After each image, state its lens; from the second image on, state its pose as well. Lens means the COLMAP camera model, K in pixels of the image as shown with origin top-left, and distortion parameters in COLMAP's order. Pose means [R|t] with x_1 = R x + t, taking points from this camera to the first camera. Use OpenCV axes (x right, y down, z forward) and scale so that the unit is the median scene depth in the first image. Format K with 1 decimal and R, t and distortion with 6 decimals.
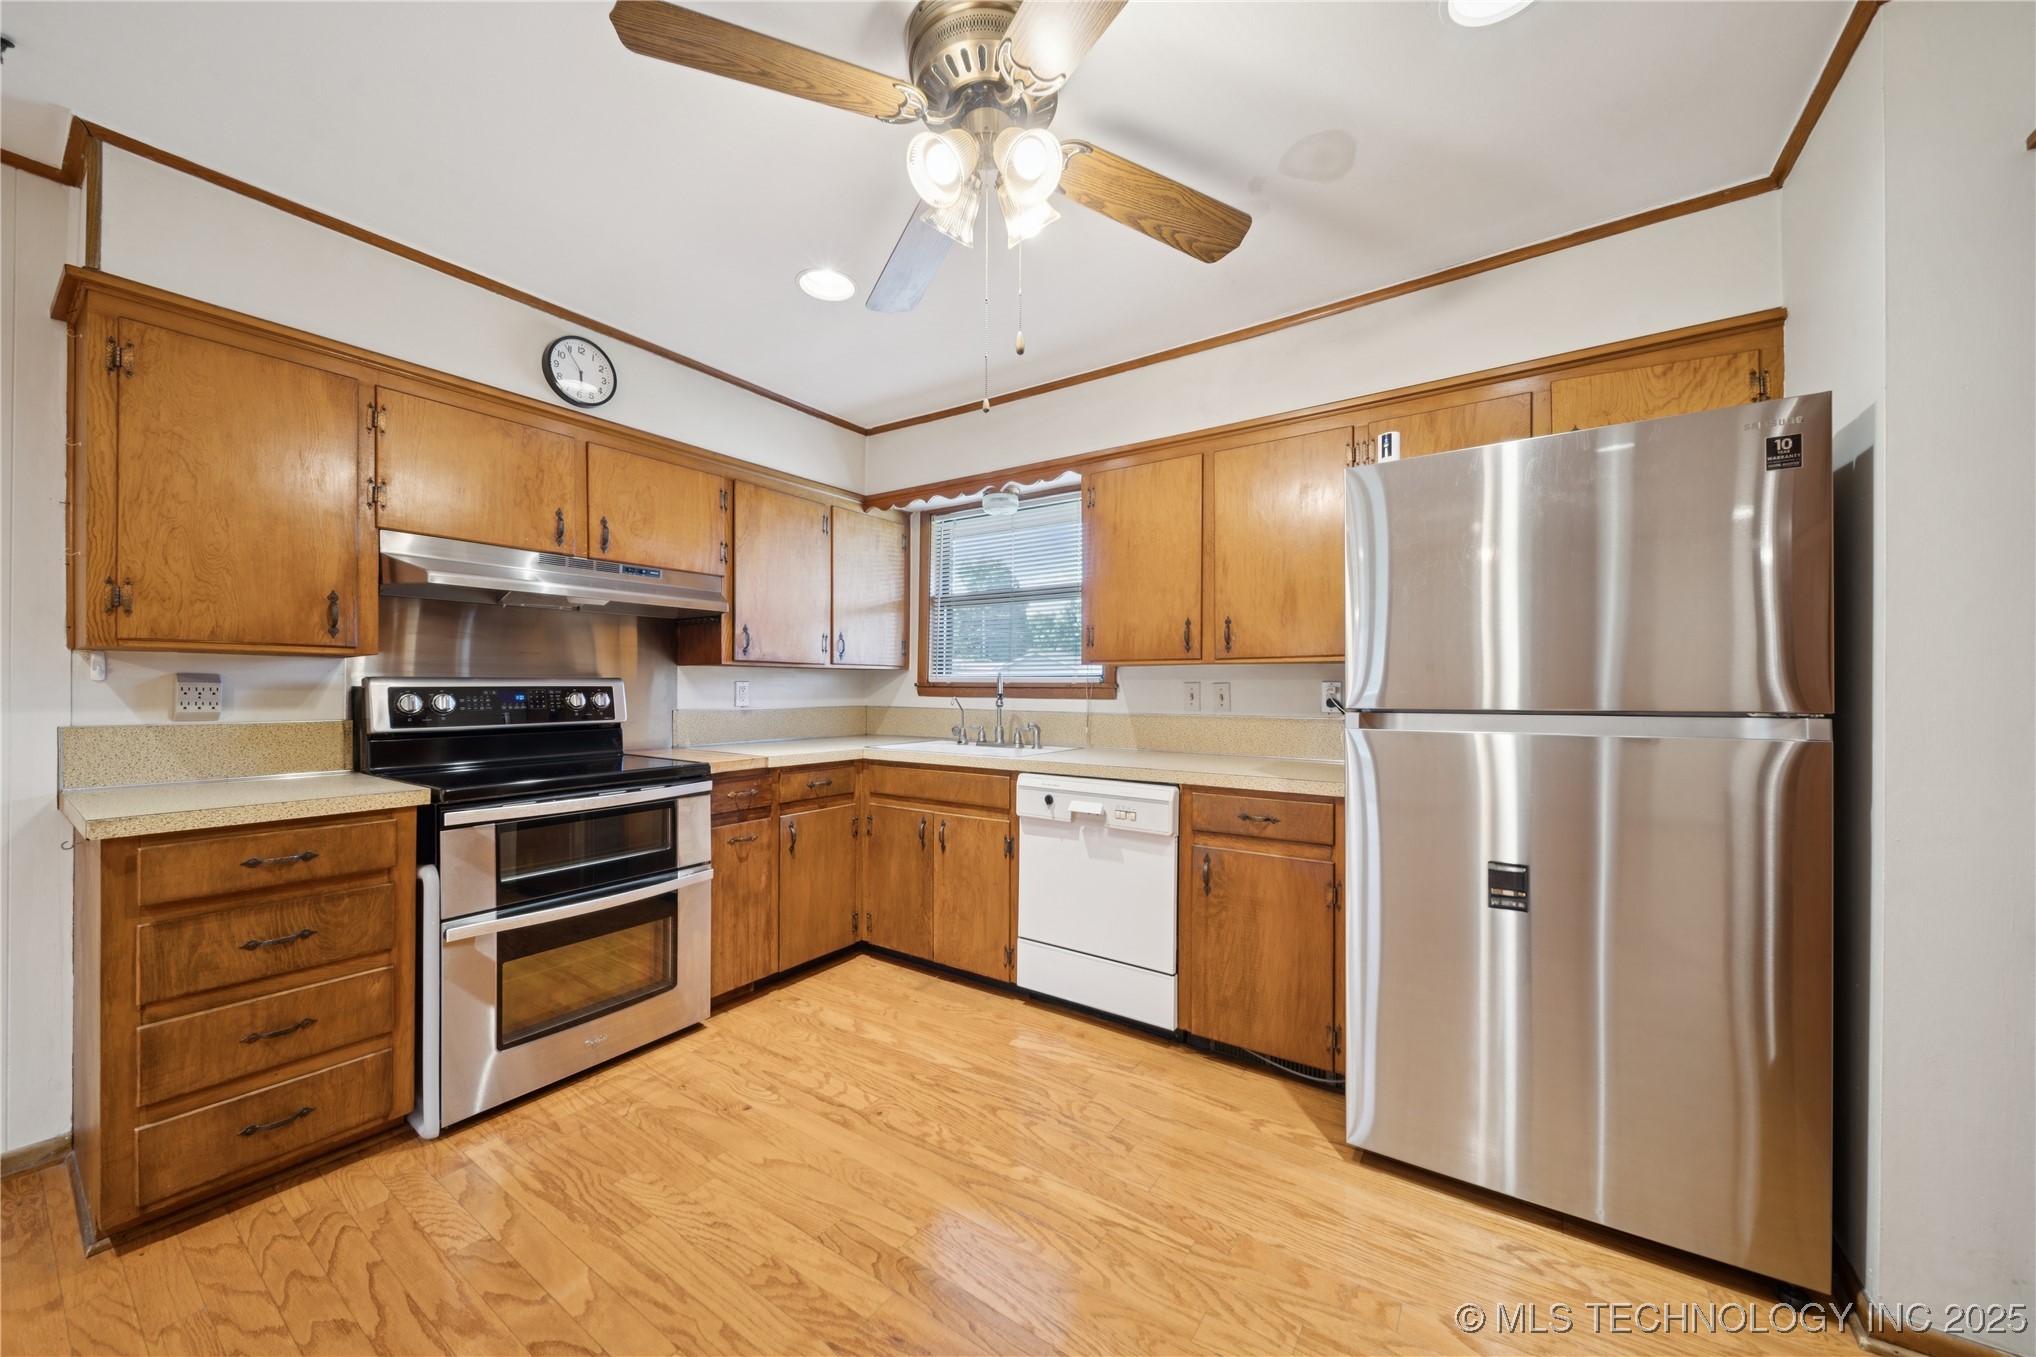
lens RADIAL K [[737.1, 0, 1024.8], [0, 737.1, 688.1], [0, 0, 1]] dist [0.002700, -0.002323]
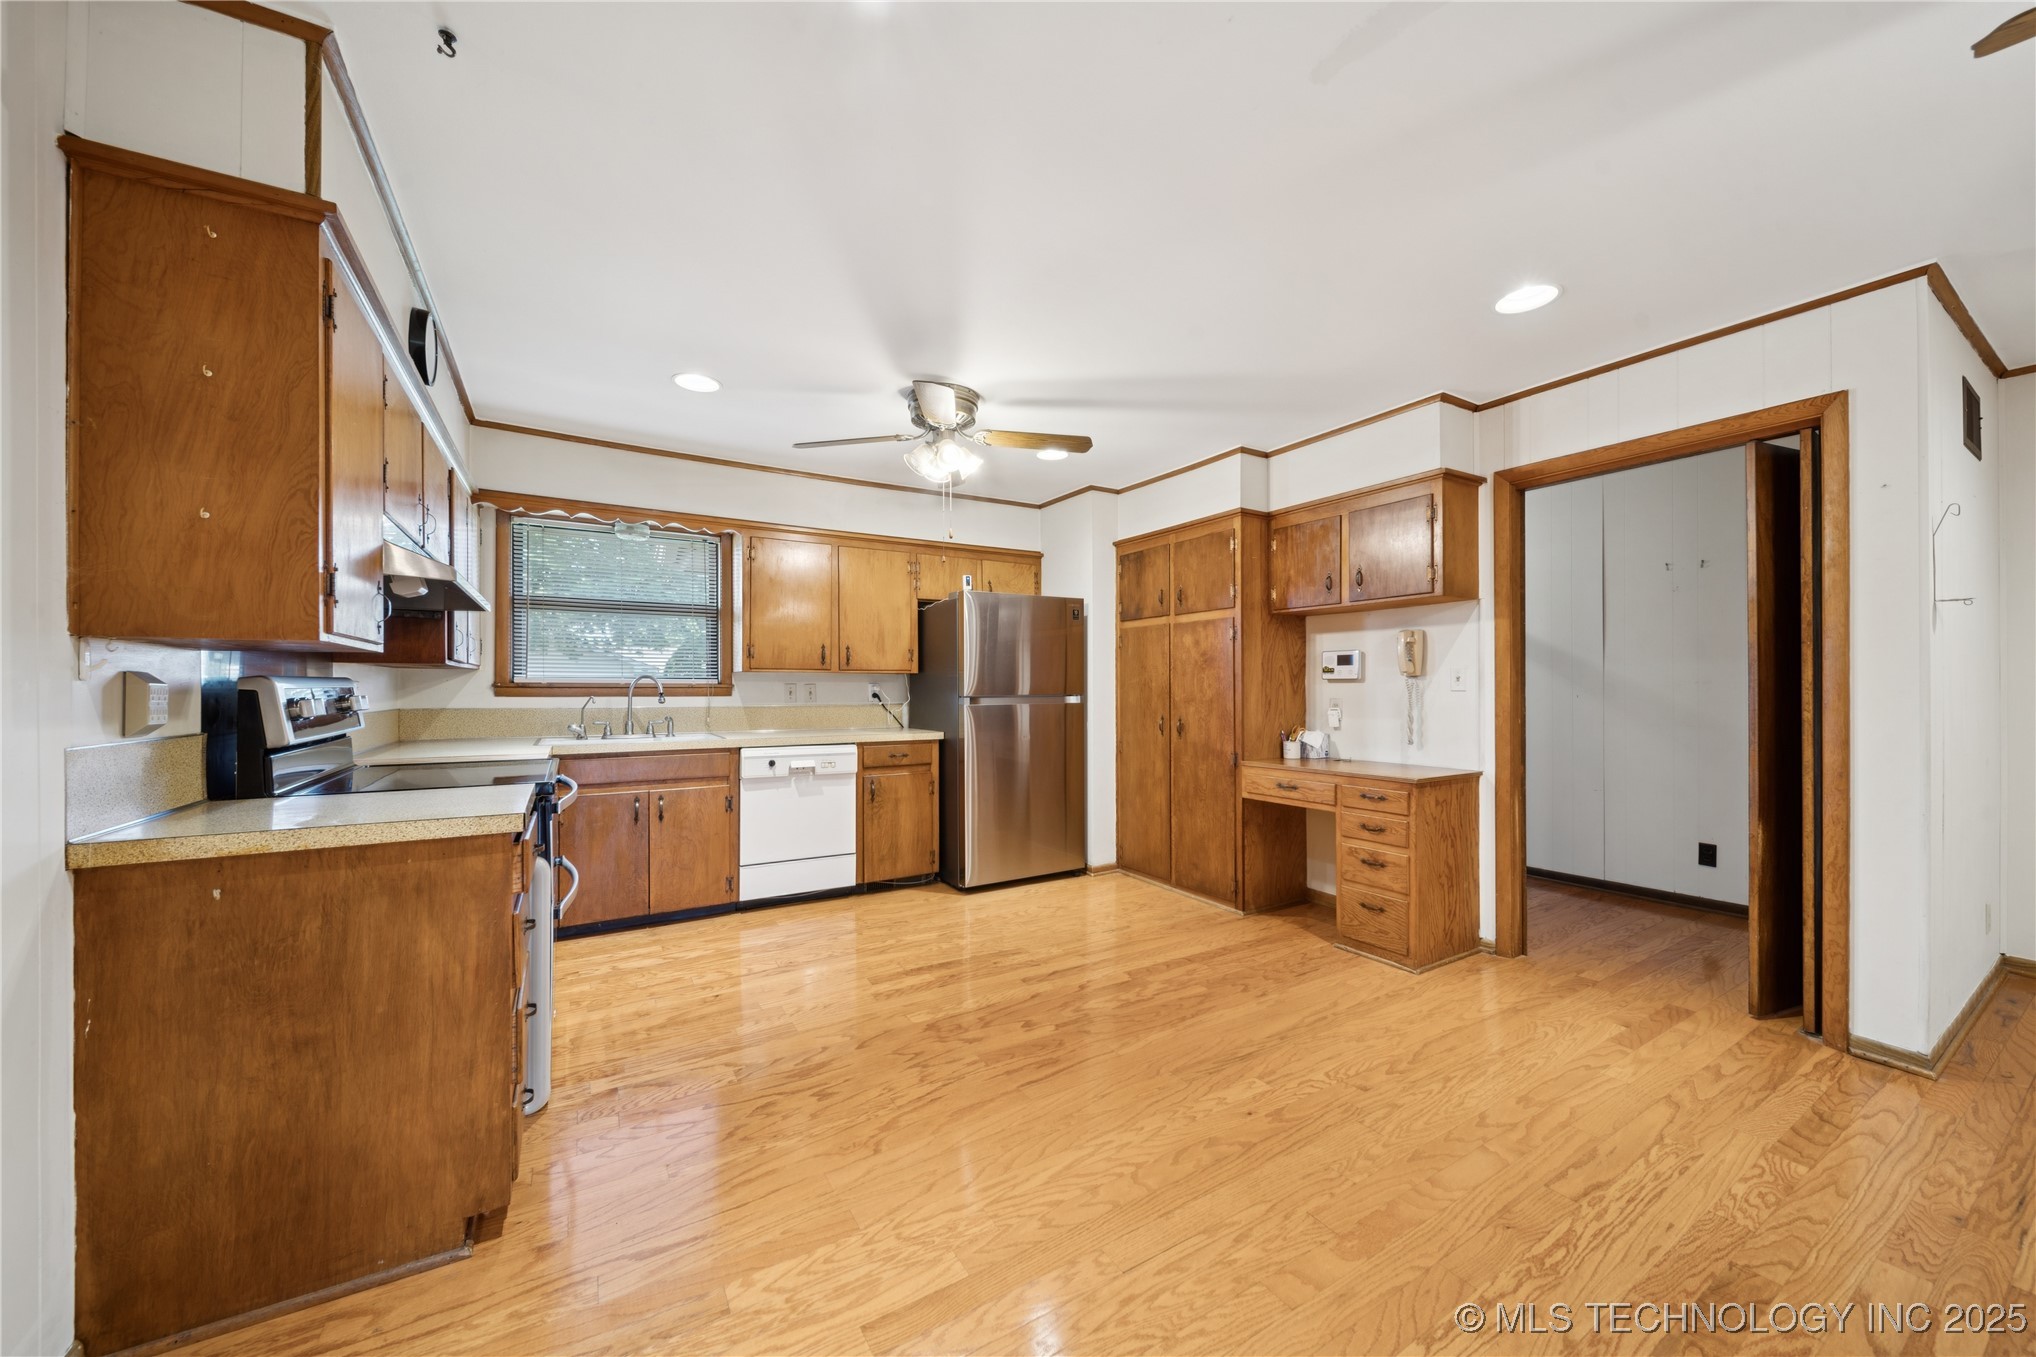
lens RADIAL K [[737.1, 0, 1021.5], [0, 737.1, 688.6], [0, 0, 1]] dist [0.002700, -0.002323]
pose [[0.421428, -0.005249, 0.906847, -1.193545], [-0.000108, 0.999983, 0.005838, -0.007055], [-0.906862, -0.002558, 0.421420, -0.075790]]
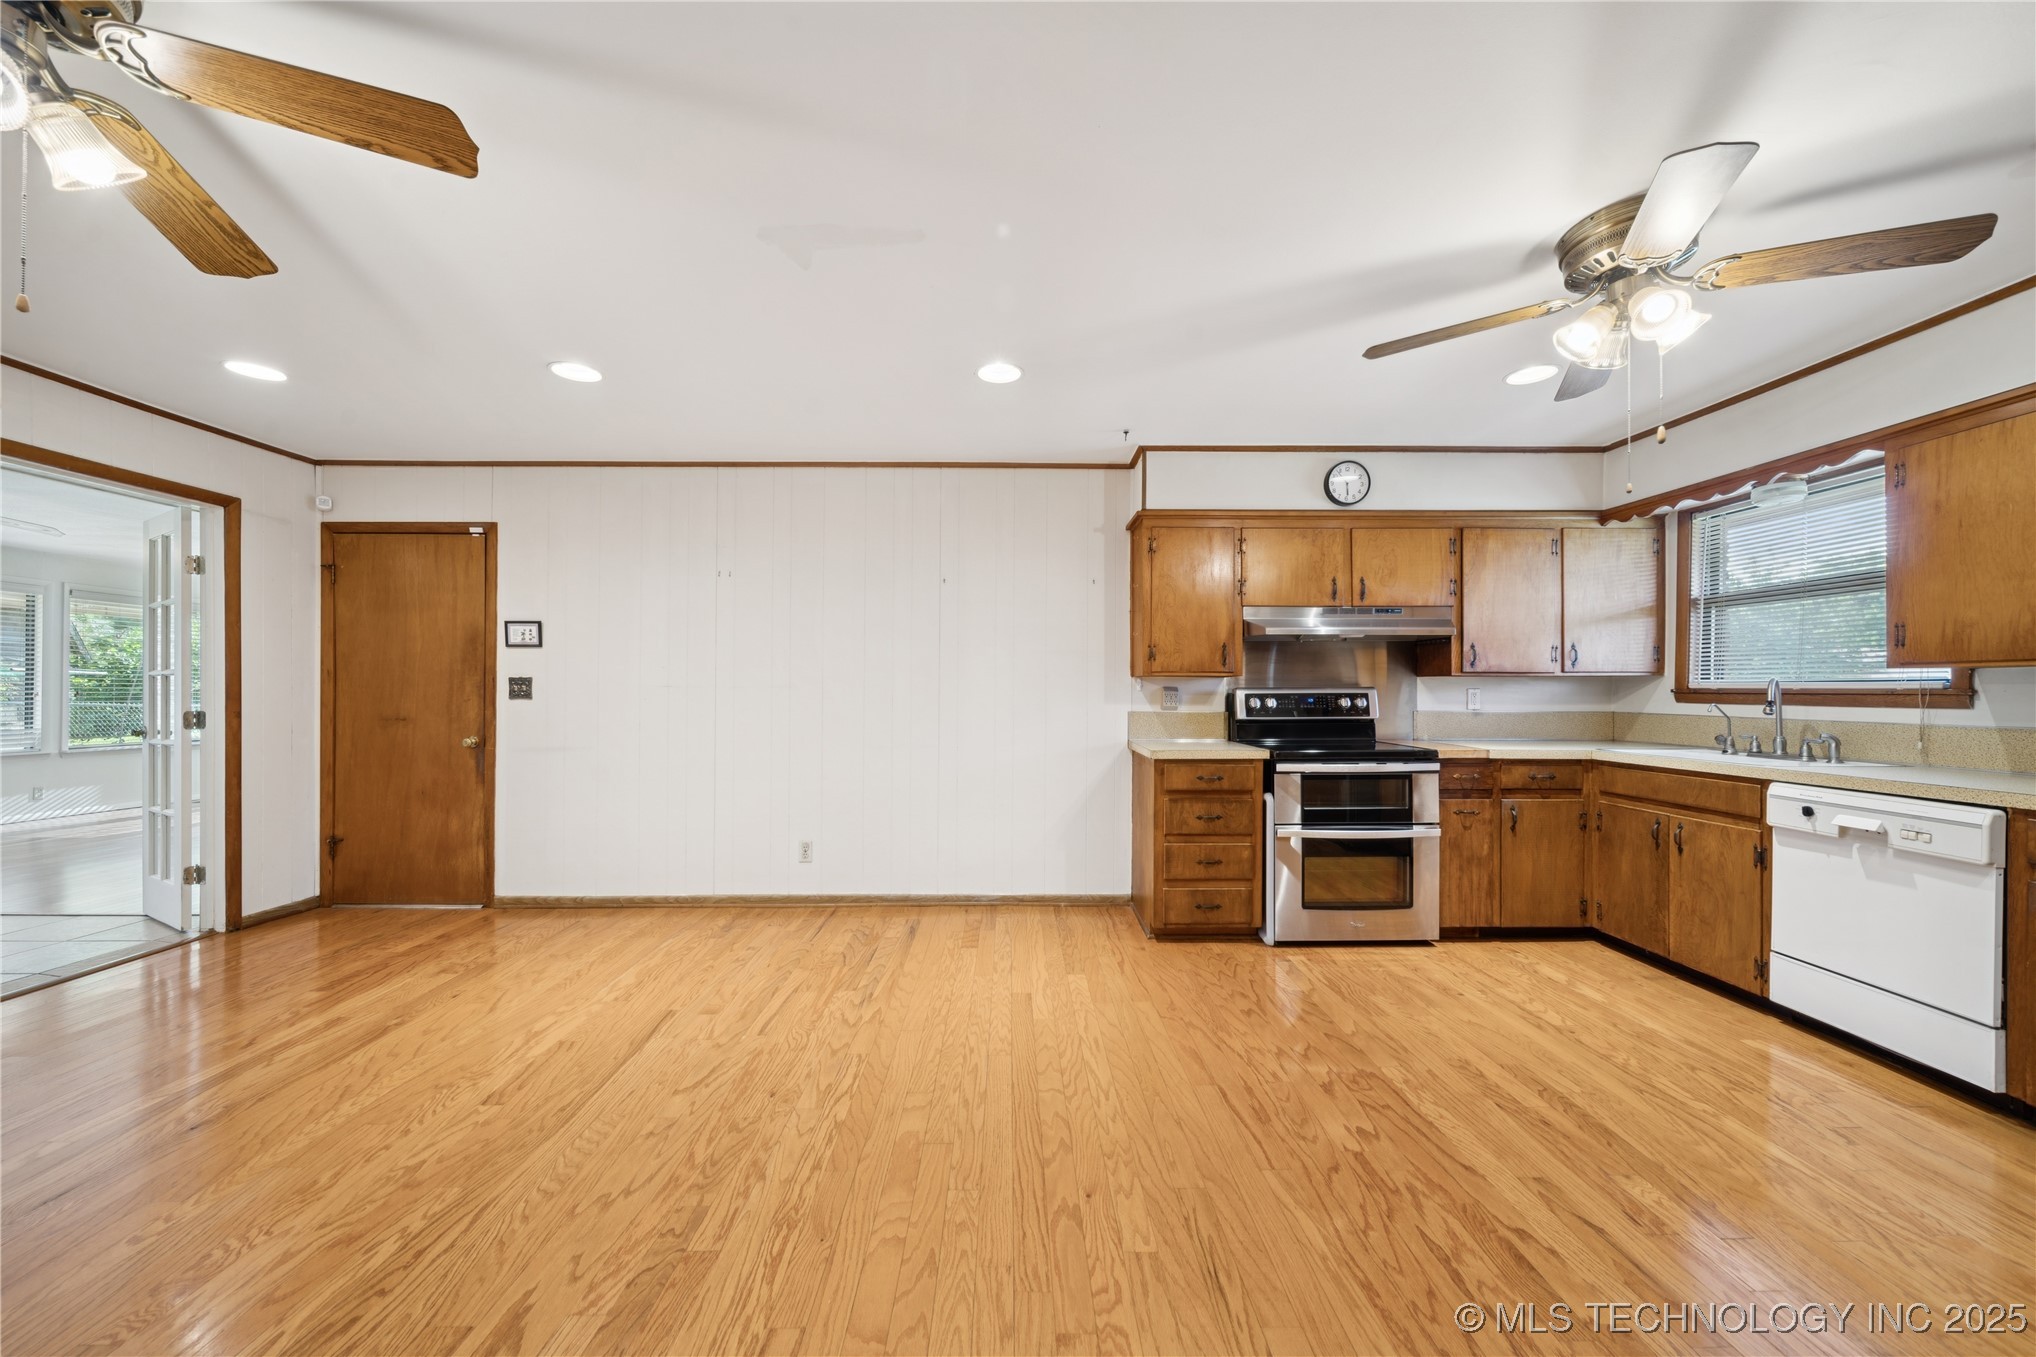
lens RADIAL K [[737.1, 0, 1010.7], [0, 737.1, 688.9], [0, 0, 1]] dist [0.002700, -0.002323]
pose [[0.567128, -0.004529, -0.823617, 0.256878], [0.000062, 0.999985, -0.005457, -0.003111], [0.823630, 0.003043, 0.567119, -0.435559]]
